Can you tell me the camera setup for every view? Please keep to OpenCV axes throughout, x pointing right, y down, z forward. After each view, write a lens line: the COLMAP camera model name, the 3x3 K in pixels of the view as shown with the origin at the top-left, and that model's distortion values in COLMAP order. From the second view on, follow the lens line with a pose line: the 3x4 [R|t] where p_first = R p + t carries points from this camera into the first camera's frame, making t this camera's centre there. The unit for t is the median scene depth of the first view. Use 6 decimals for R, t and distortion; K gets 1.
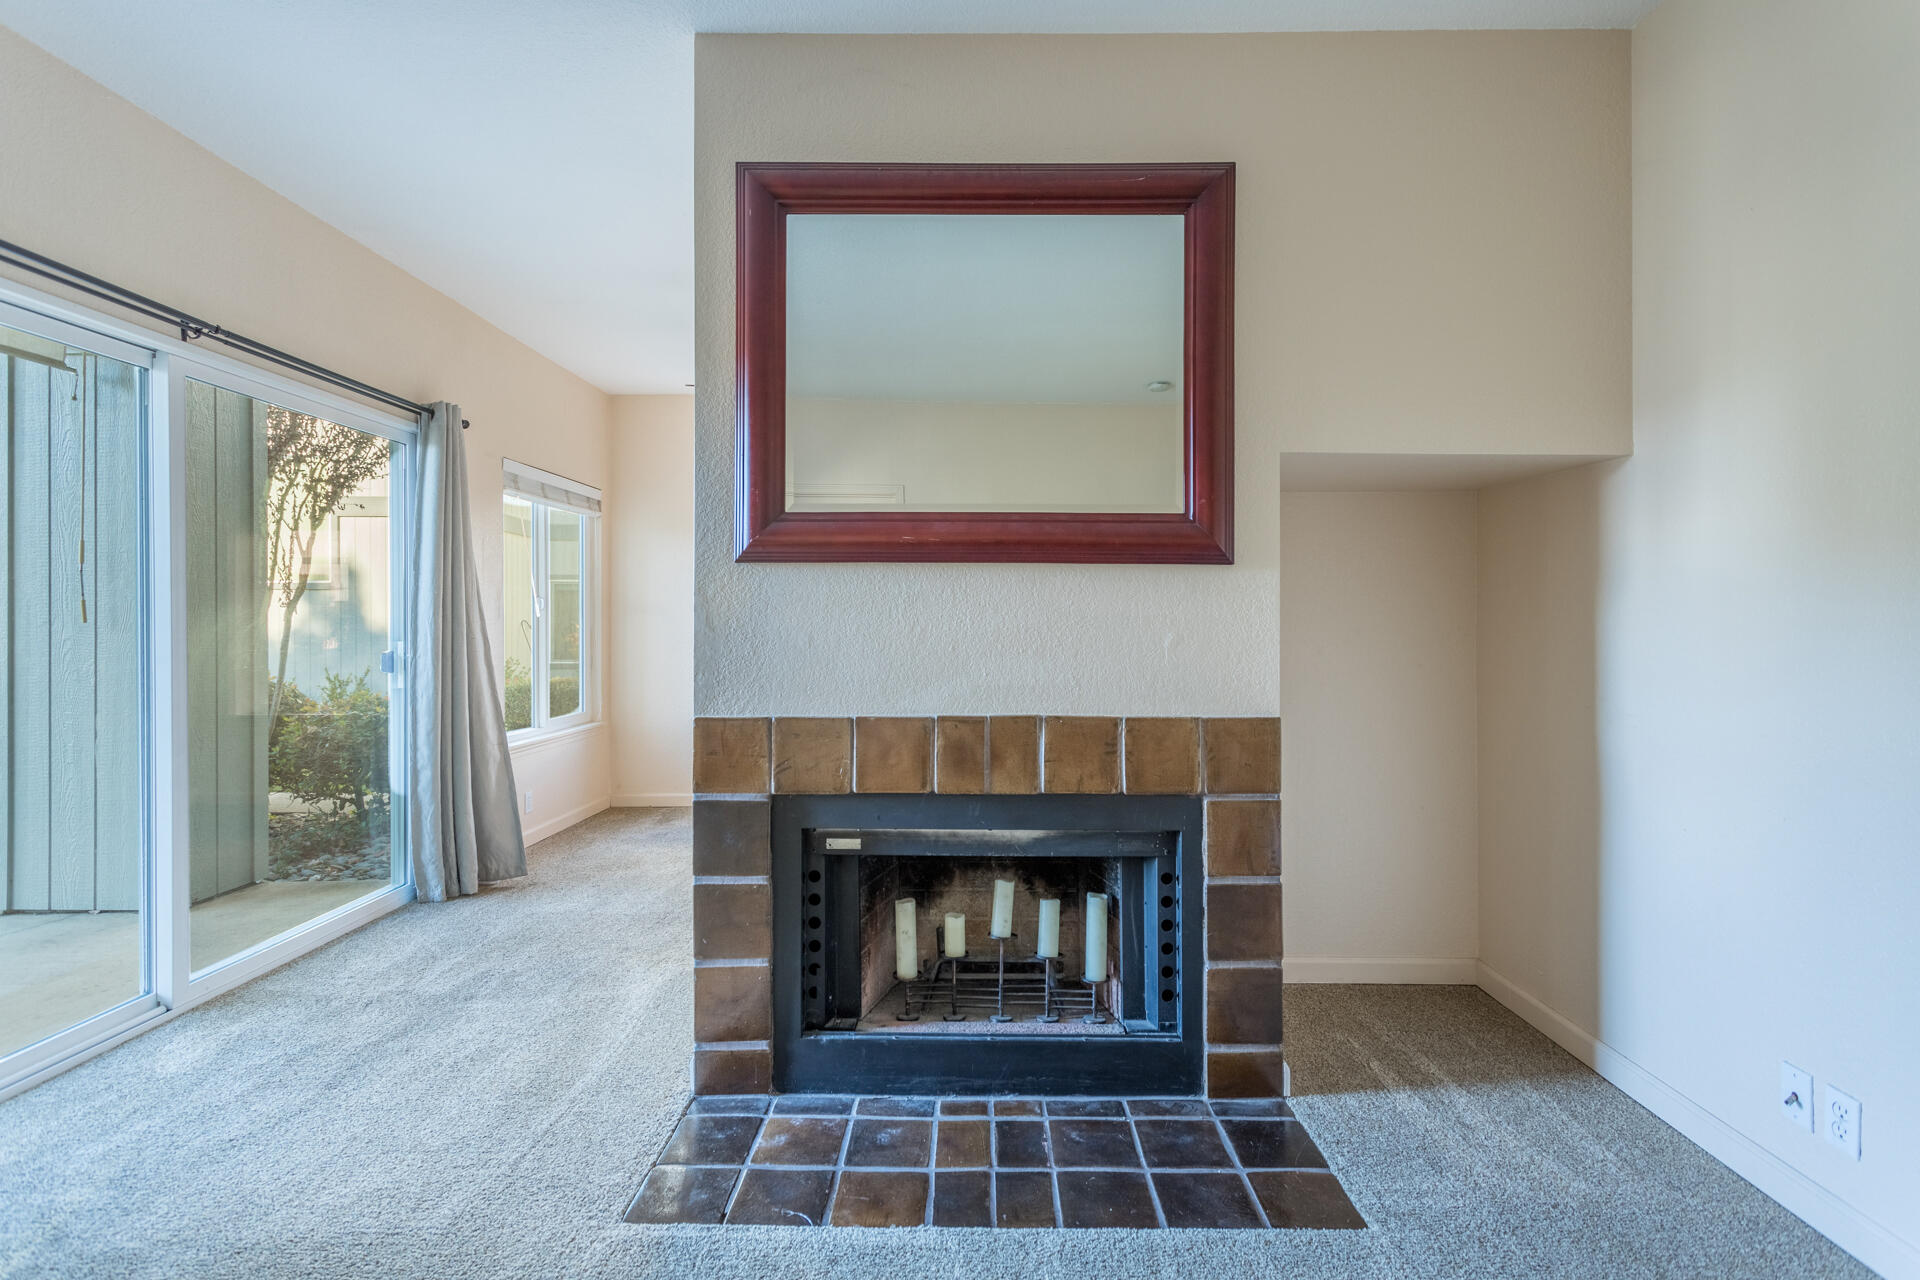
lens RADIAL K [[910.6, 0, 956.1], [0, 910.6, 627.2], [0, 0, 1]] dist [0.001123, 0.000311]
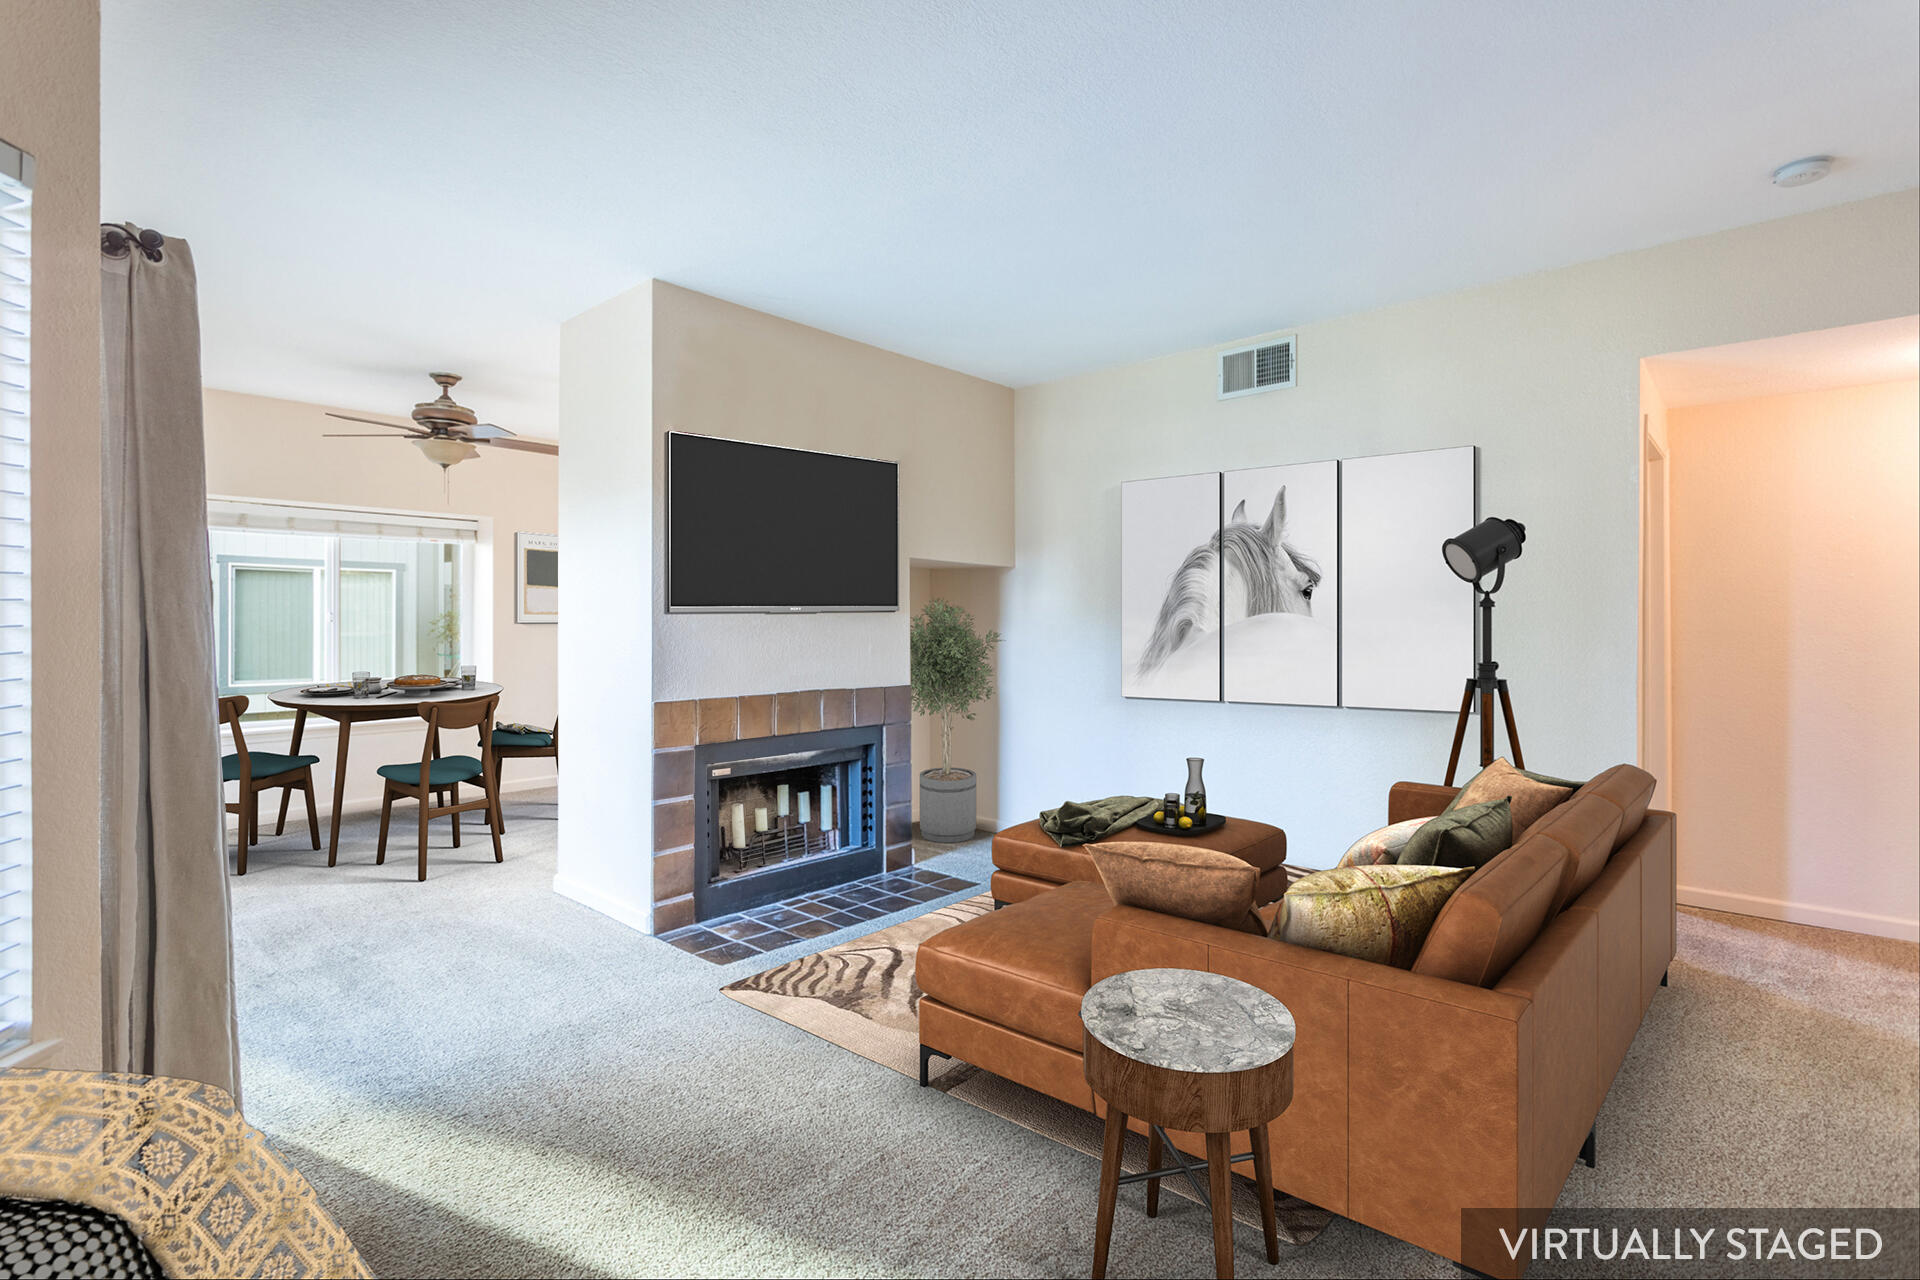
lens RADIAL K [[910.6, 0, 967.7], [0, 910.6, 644.5], [0, 0, 1]] dist [0.001123, 0.000311]
pose [[0.663970, -0.015311, 0.747602, -1.113628], [-0.001423, 0.999763, 0.021739, -0.038312], [-0.747757, -0.015497, 0.663791, -0.479899]]
